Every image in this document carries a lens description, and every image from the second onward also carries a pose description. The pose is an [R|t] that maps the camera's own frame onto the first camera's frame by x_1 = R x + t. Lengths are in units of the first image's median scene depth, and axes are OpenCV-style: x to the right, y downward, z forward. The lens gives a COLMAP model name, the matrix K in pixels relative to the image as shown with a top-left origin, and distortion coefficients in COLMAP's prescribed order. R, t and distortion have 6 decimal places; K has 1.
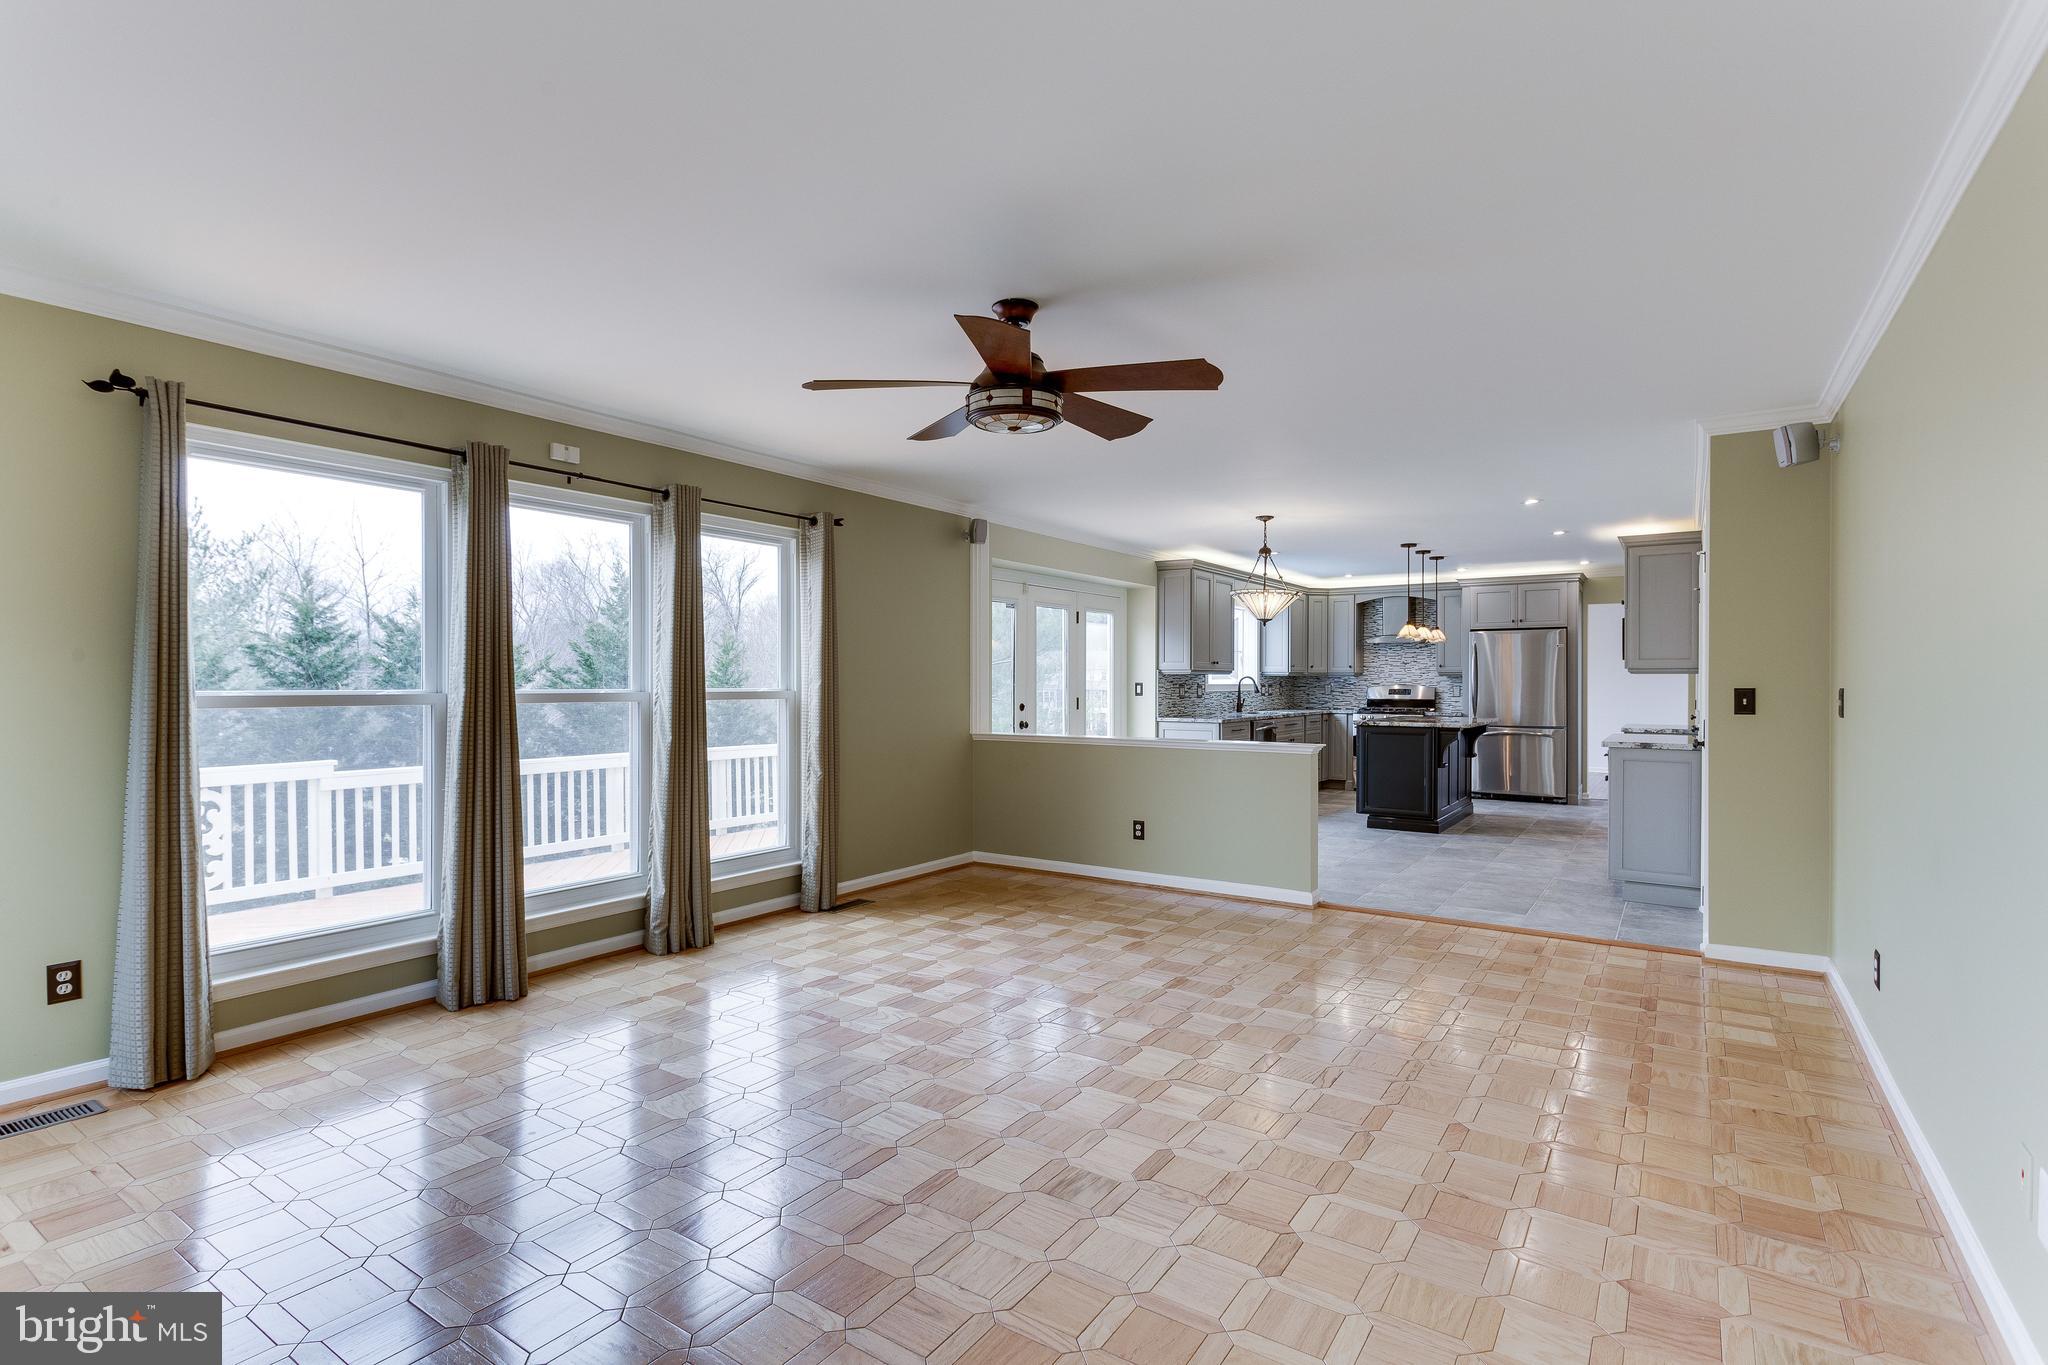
lens RADIAL K [[980.5, 0, 1015.5], [0, 980.5, 683.5], [0, 0, 1]] dist [-0.008800, -0.002094]
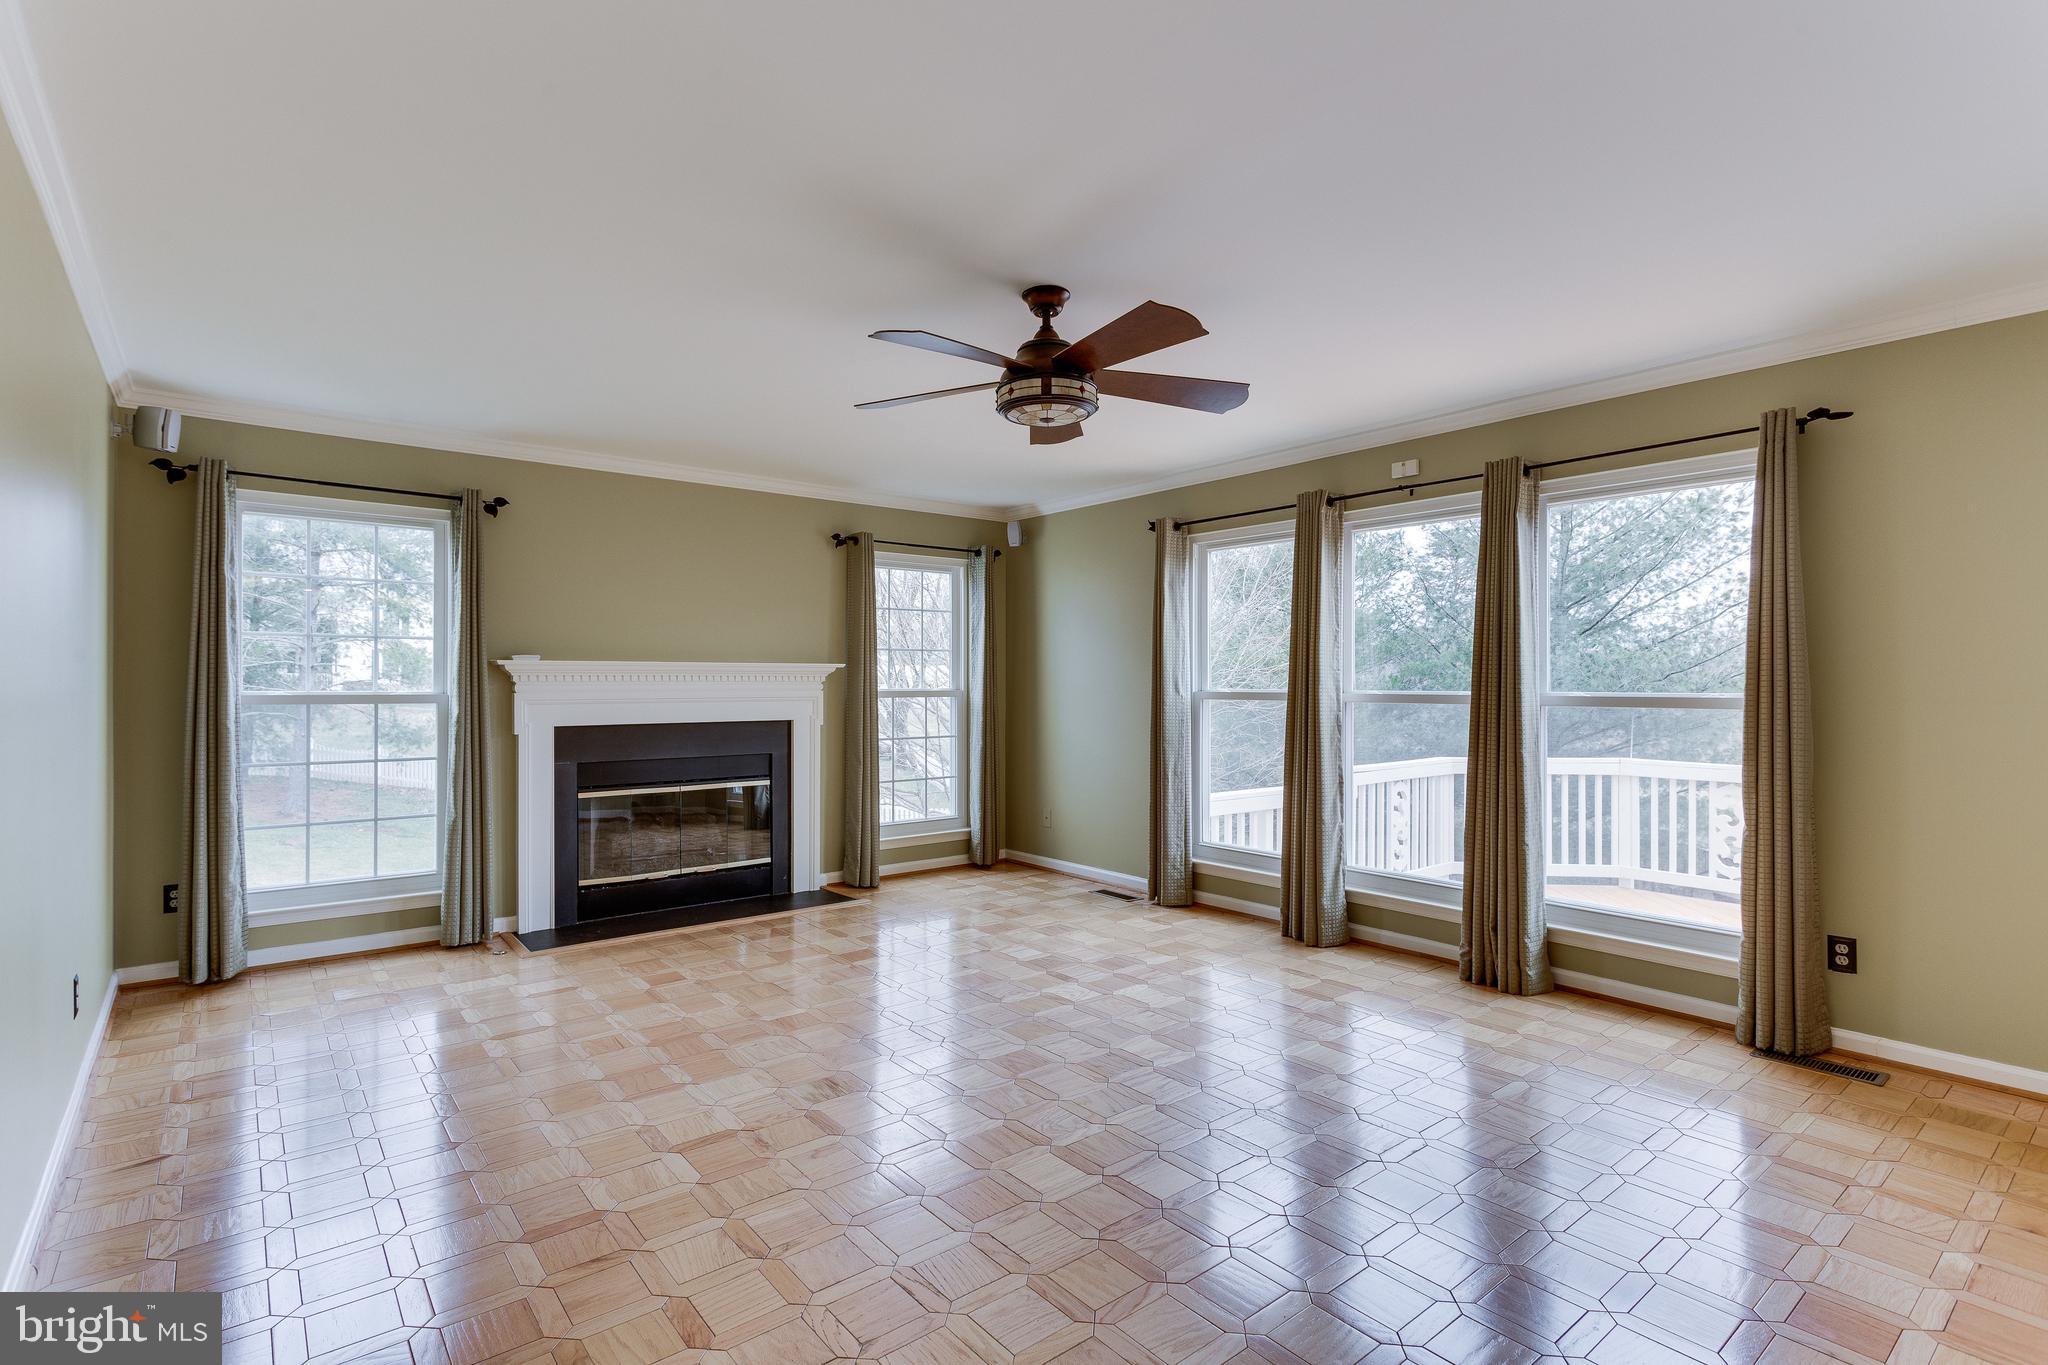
lens RADIAL K [[980.5, 0, 1043.5], [0, 980.5, 675.2], [0, 0, 1]] dist [-0.008800, -0.002094]
pose [[-0.270486, -0.010142, -0.962671, 0.622333], [-0.009926, 0.999921, -0.007745, 0.001368], [0.962673, 0.007460, -0.270565, 0.843428]]
